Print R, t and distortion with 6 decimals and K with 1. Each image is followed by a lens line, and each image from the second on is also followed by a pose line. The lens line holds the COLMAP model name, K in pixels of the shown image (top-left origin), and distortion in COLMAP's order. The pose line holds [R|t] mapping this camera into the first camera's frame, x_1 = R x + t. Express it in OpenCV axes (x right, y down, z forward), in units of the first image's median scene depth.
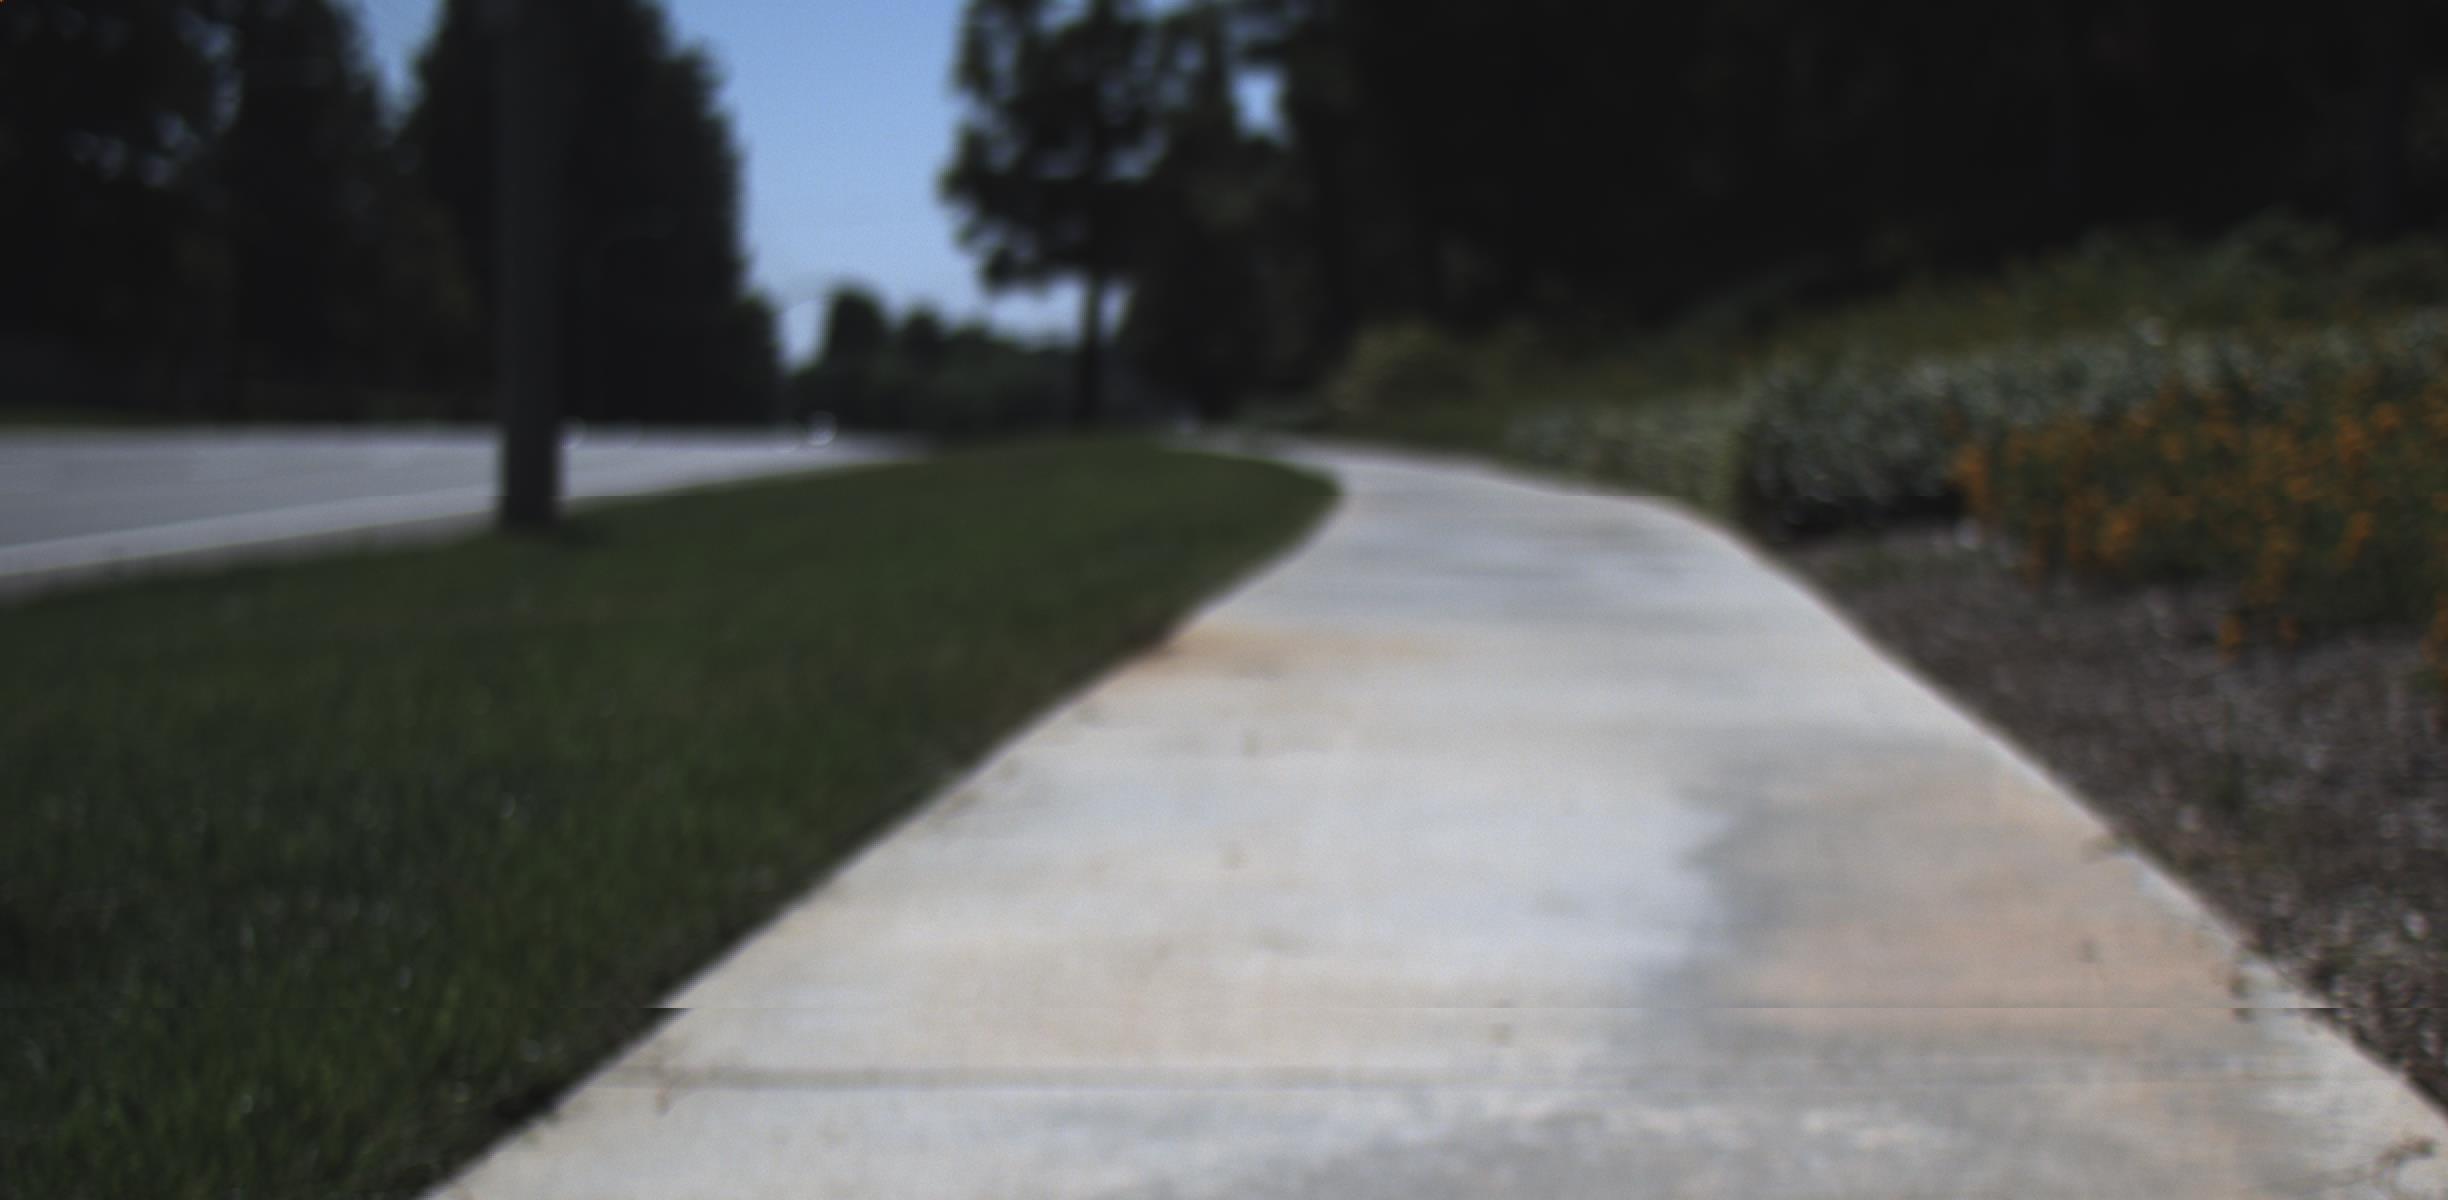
lens RADIAL K [[4879.7, 0, 1210.7], [0, 4879.7, 596.7], [0, 0, 1]] dist [0.025621, 0.000000]
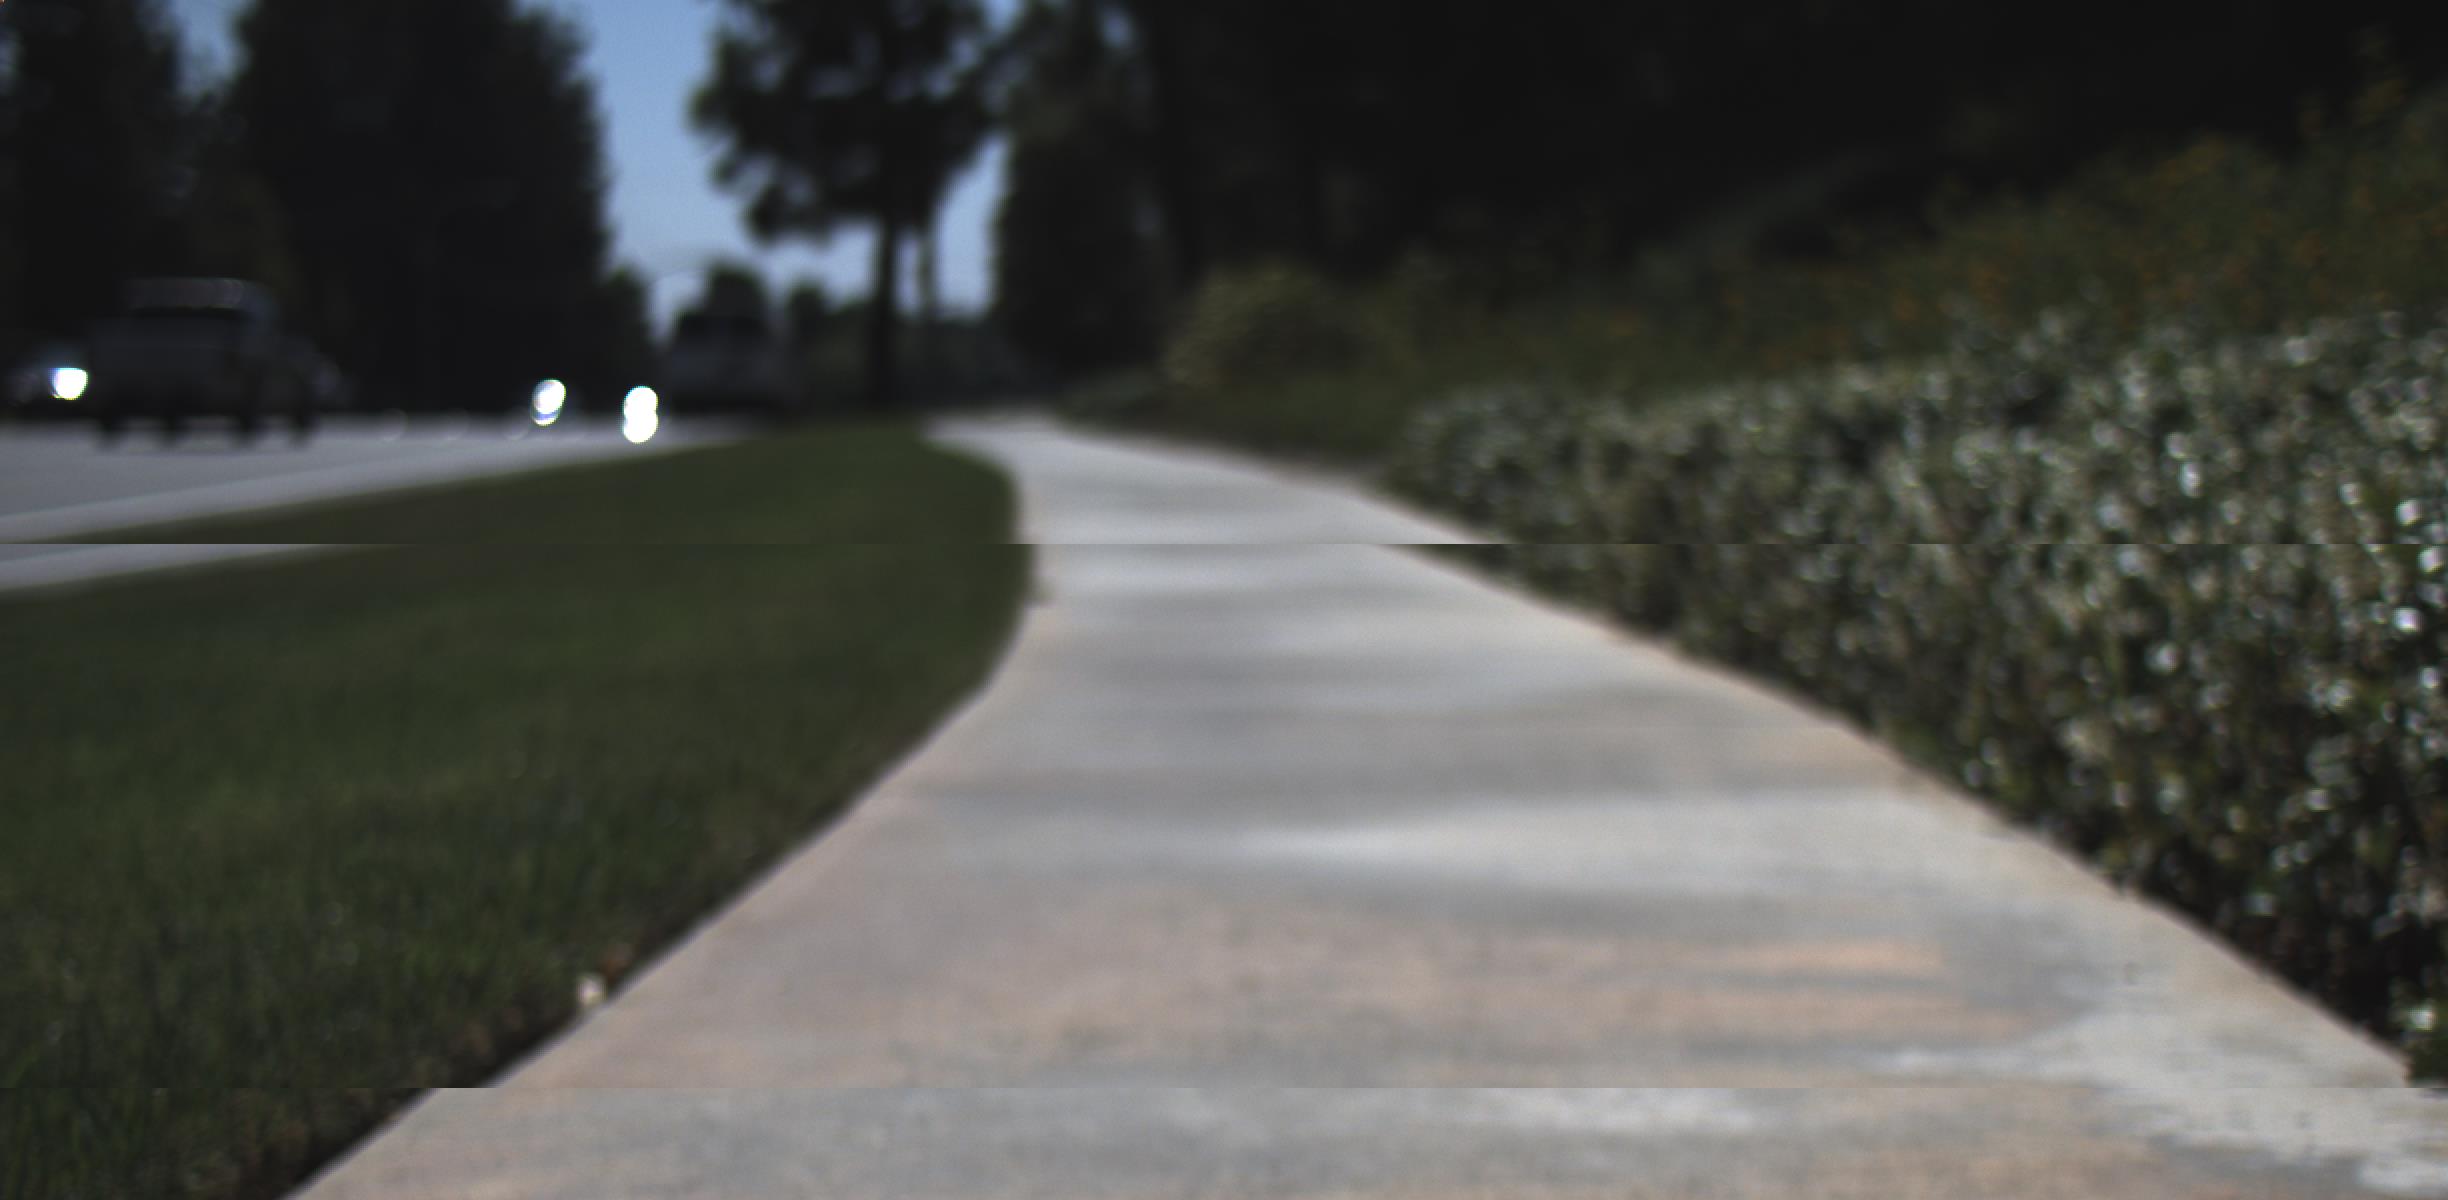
lens RADIAL K [[4644.5, 0, 1225.5], [0, 4644.5, 591.4], [0, 0, 1]] dist [0.055070, 0.000000]
pose [[0.999589, -0.020714, 0.019797, 0.015296], [0.020561, 0.999757, 0.007907, -0.010374], [-0.019956, -0.007497, 0.999773, 0.246734]]
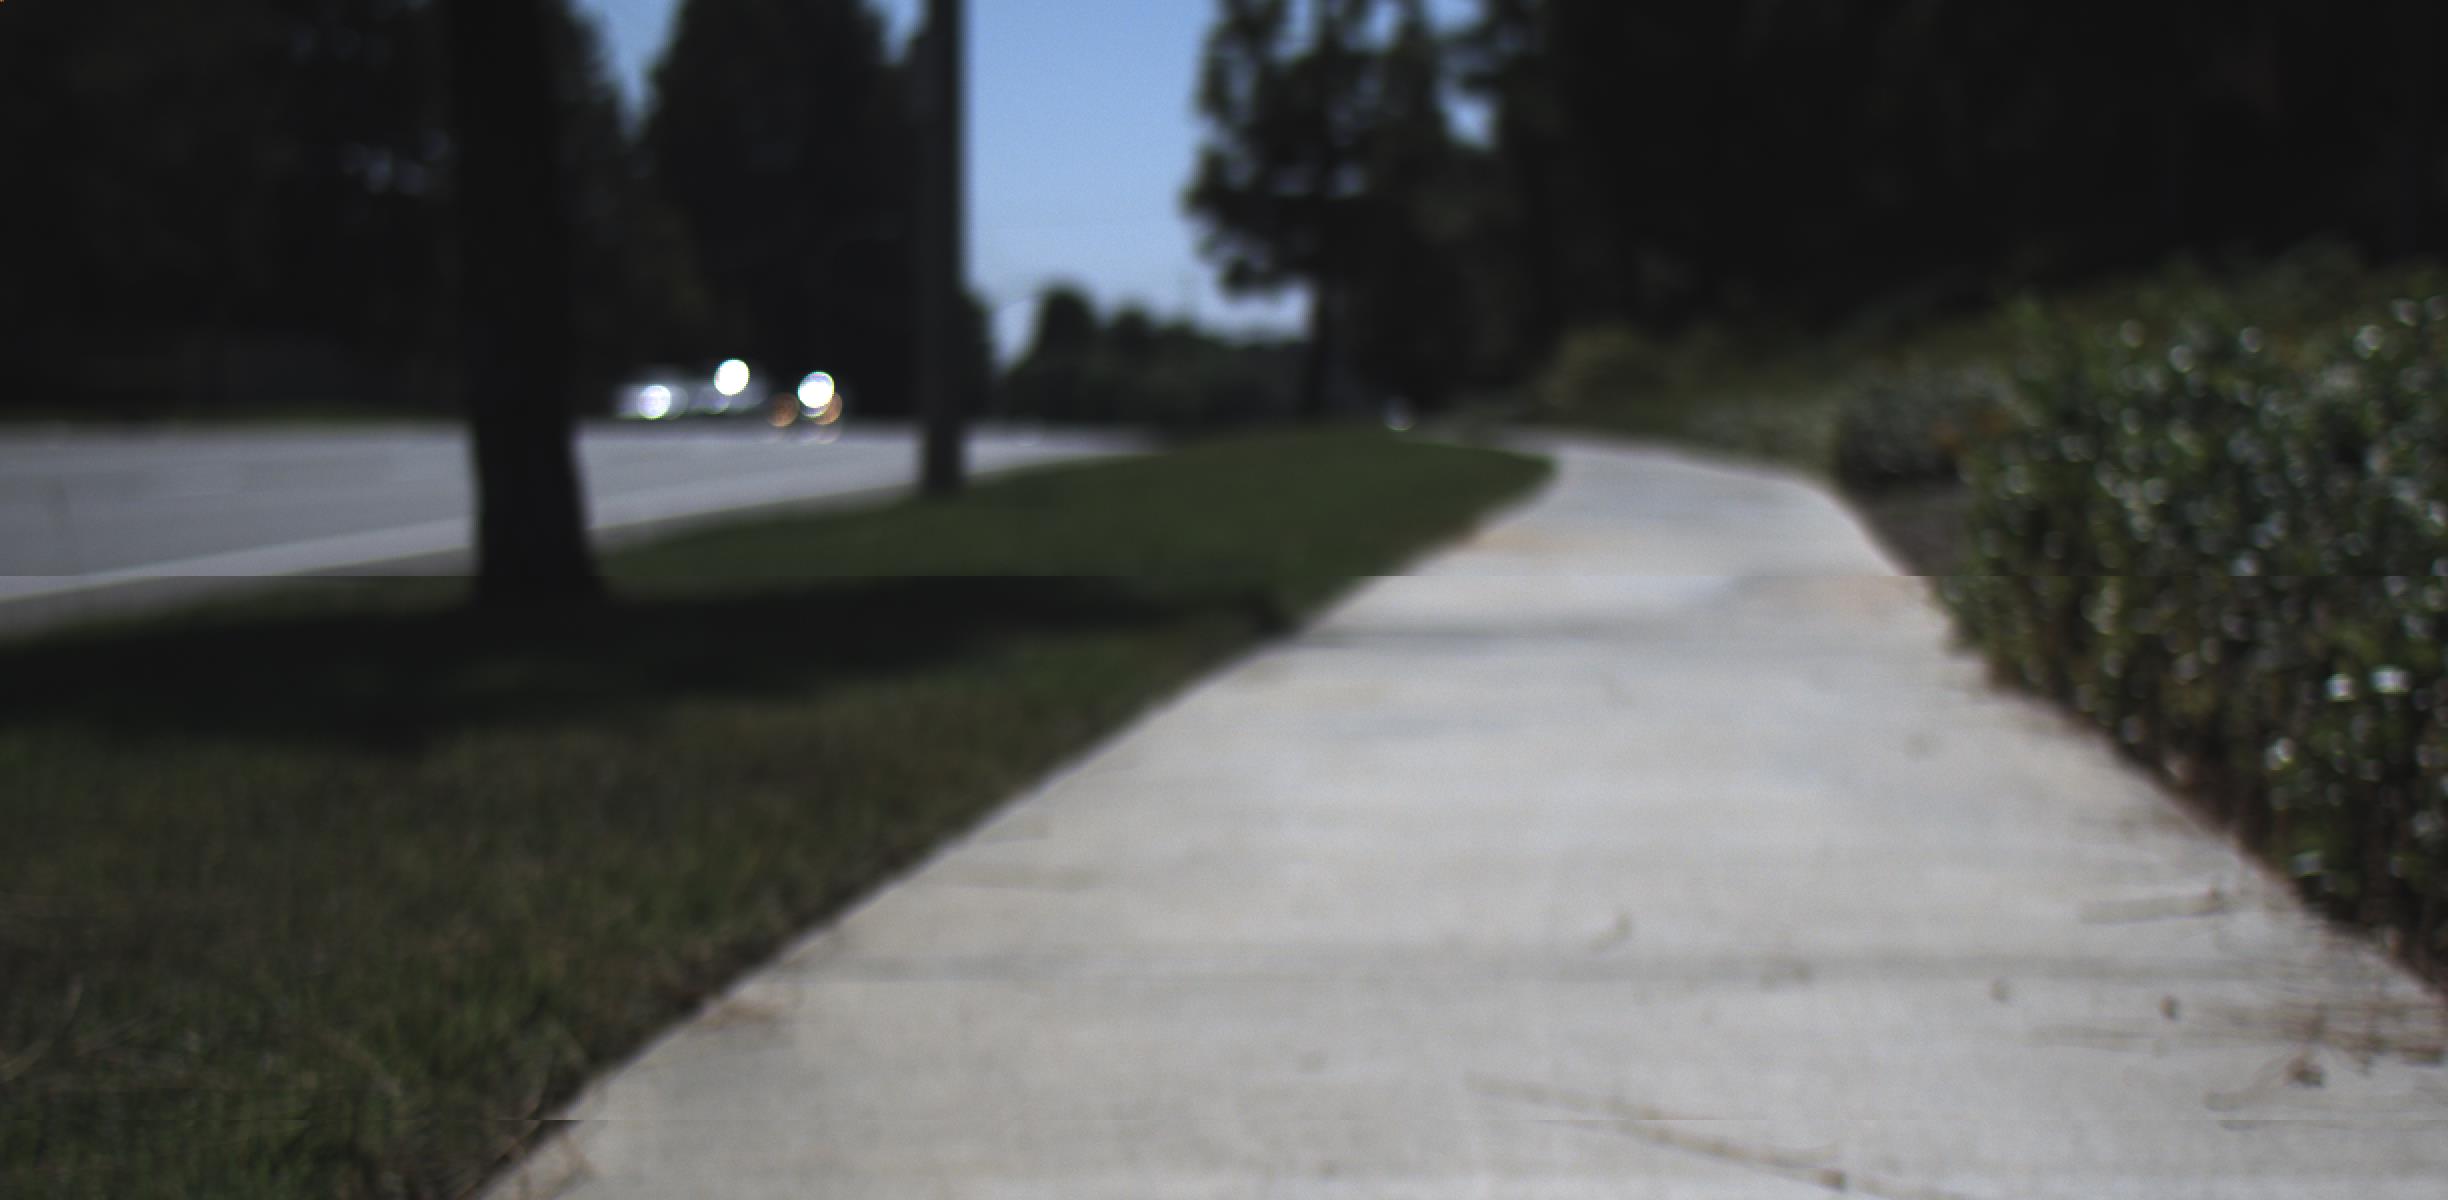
lens RADIAL K [[5059.2, 0, 1226.0], [0, 5059.2, 594.7], [0, 0, 1]] dist [-0.061346, 0.000000]
pose [[0.999342, -0.001742, -0.036233, -0.004832], [0.001719, 0.999998, -0.000669, 0.005259], [0.036234, 0.000607, 0.999343, -0.141347]]
